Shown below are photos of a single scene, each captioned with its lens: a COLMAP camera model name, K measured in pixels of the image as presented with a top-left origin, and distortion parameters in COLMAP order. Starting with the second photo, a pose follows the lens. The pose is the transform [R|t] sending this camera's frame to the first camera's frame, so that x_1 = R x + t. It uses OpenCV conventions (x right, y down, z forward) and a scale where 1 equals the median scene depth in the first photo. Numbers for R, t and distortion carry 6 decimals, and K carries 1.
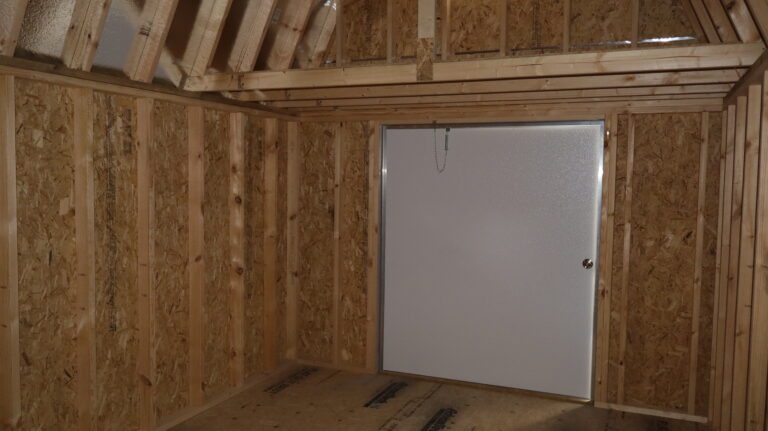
lens RADIAL K [[651.0, 0, 385.0], [0, 651.0, 223.7], [0, 0, 1]] dist [0.007165, 0.001984]
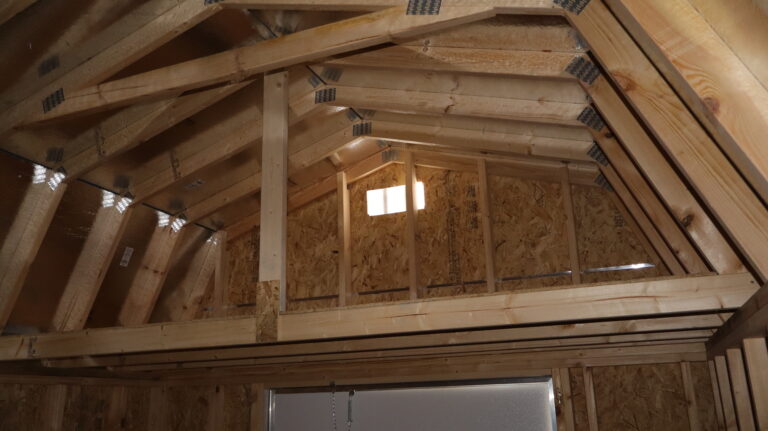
lens RADIAL K [[651.0, 0, 385.0], [0, 651.0, 223.7], [0, 0, 1]] dist [0.007165, 0.001984]
pose [[0.999017, -0.035199, 0.026936, 0.133248], [0.042272, 0.939395, -0.340220, -0.077461], [-0.013328, 0.341024, 0.939960, 0.249757]]
